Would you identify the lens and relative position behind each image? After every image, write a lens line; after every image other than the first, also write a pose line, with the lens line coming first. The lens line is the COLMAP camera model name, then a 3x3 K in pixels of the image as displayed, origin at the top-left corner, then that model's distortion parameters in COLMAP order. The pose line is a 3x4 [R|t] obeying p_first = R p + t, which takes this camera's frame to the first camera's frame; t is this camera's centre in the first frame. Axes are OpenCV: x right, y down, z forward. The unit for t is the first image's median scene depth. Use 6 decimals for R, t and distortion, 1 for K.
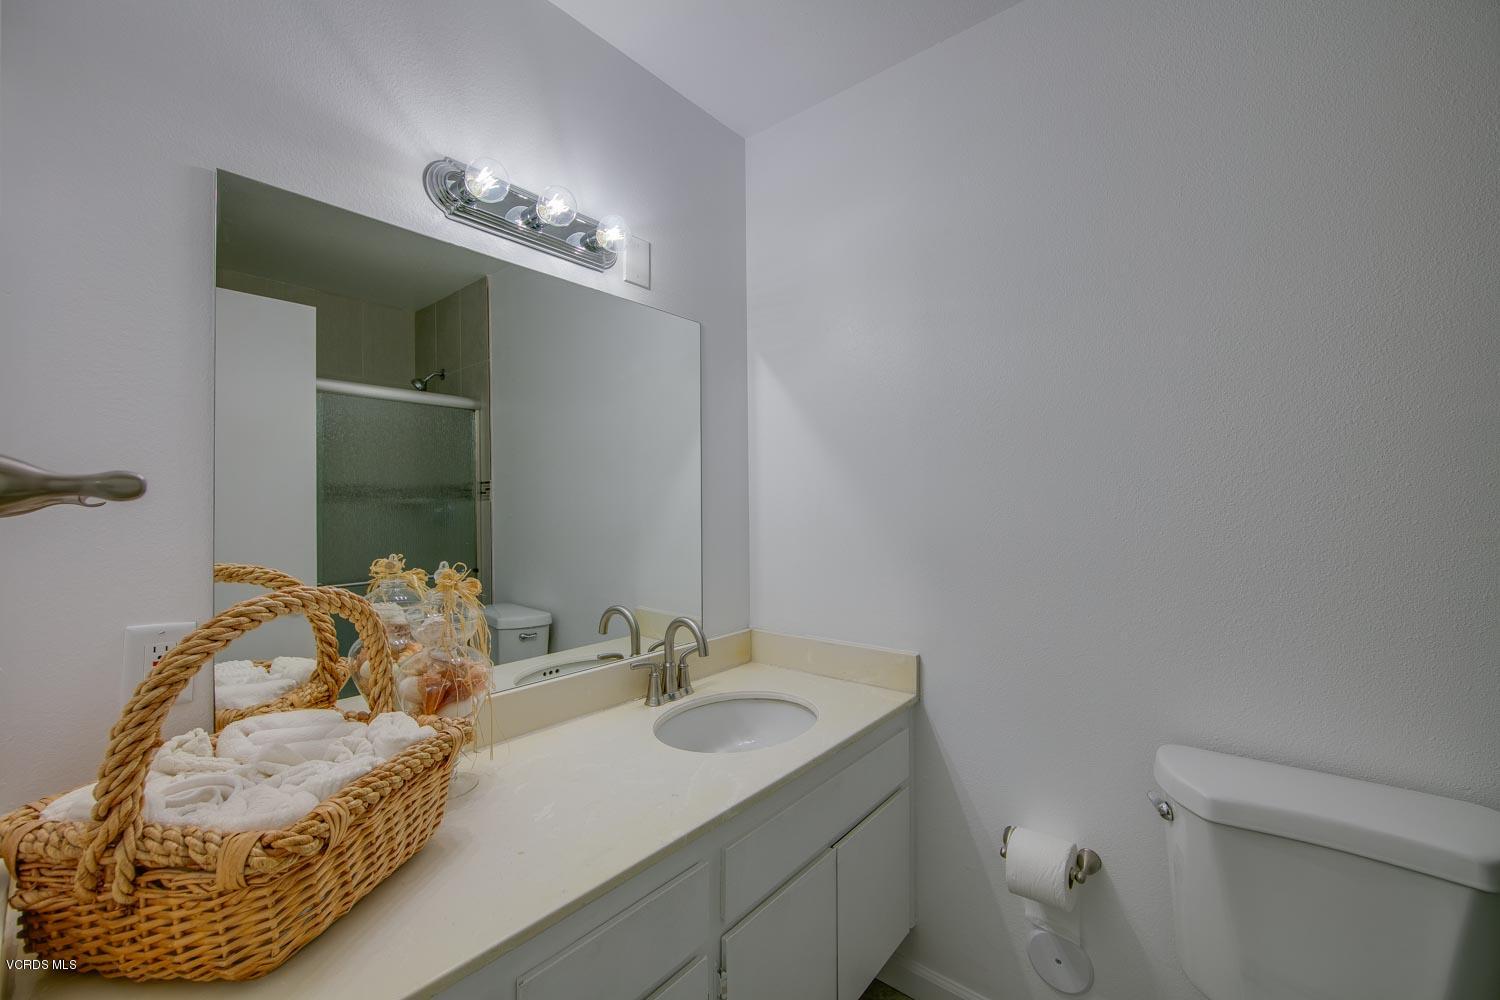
lens RADIAL K [[593.8, 0, 741.6], [0, 593.8, 501.9], [0, 0, 1]] dist [-0.009305, 0.000193]
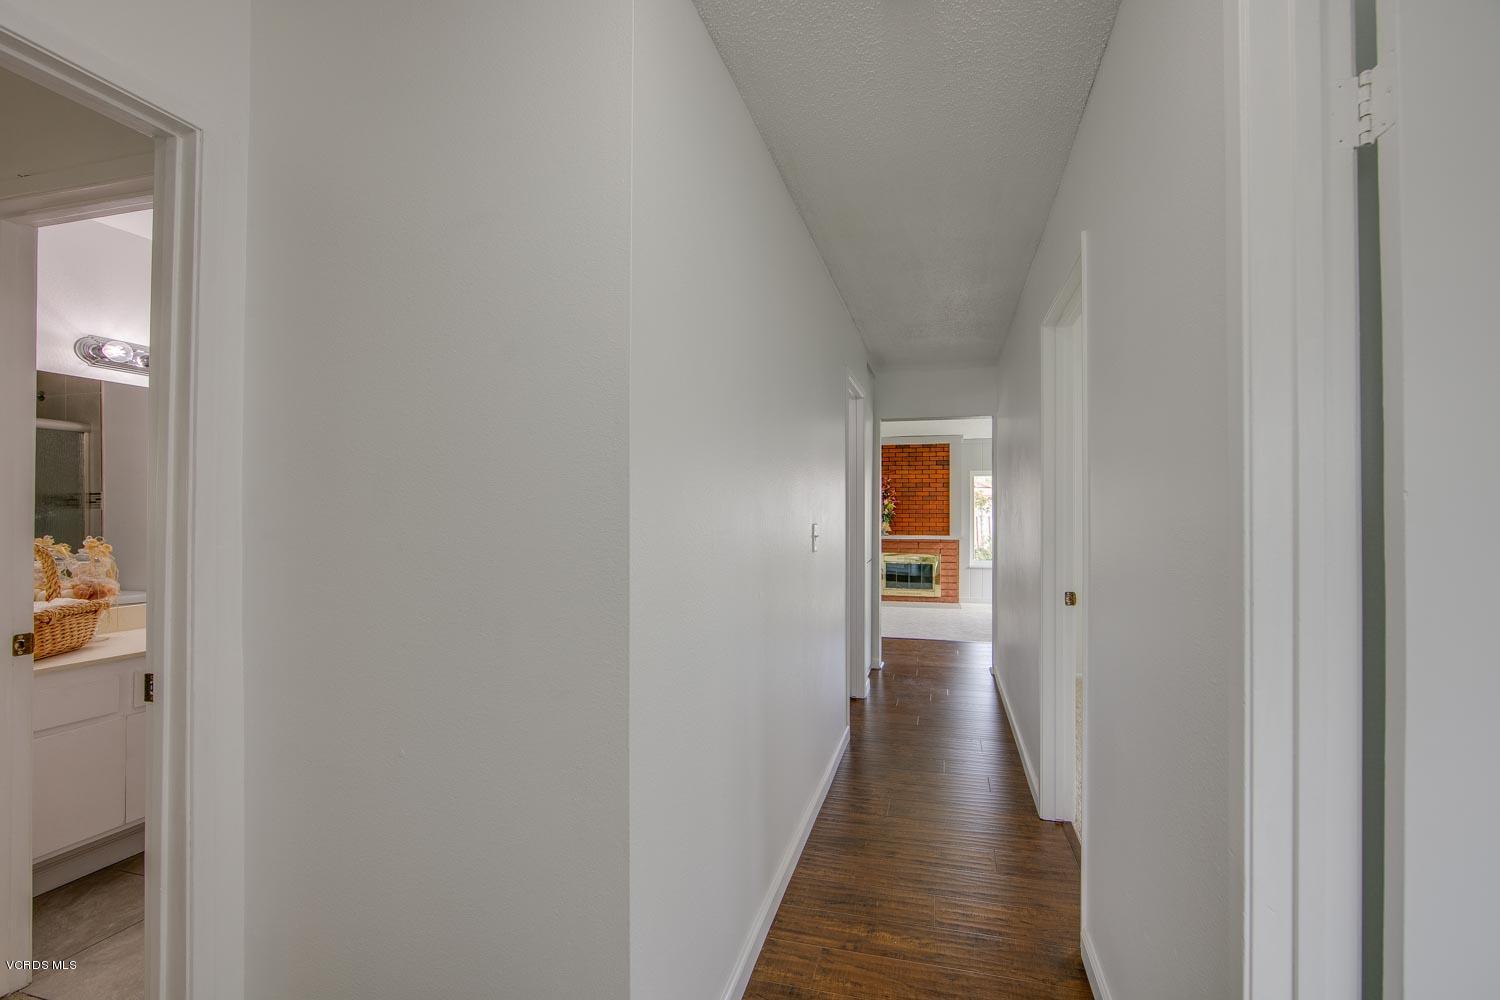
lens RADIAL K [[617.4, 0, 788.0], [0, 617.4, 504.4], [0, 0, 1]] dist [-0.000407, 0.000008]
pose [[0.895726, 0.008267, 0.444530, 0.659925], [-0.002143, 0.999896, -0.014277, 0.009855], [-0.444602, 0.011836, 0.895650, -1.822629]]
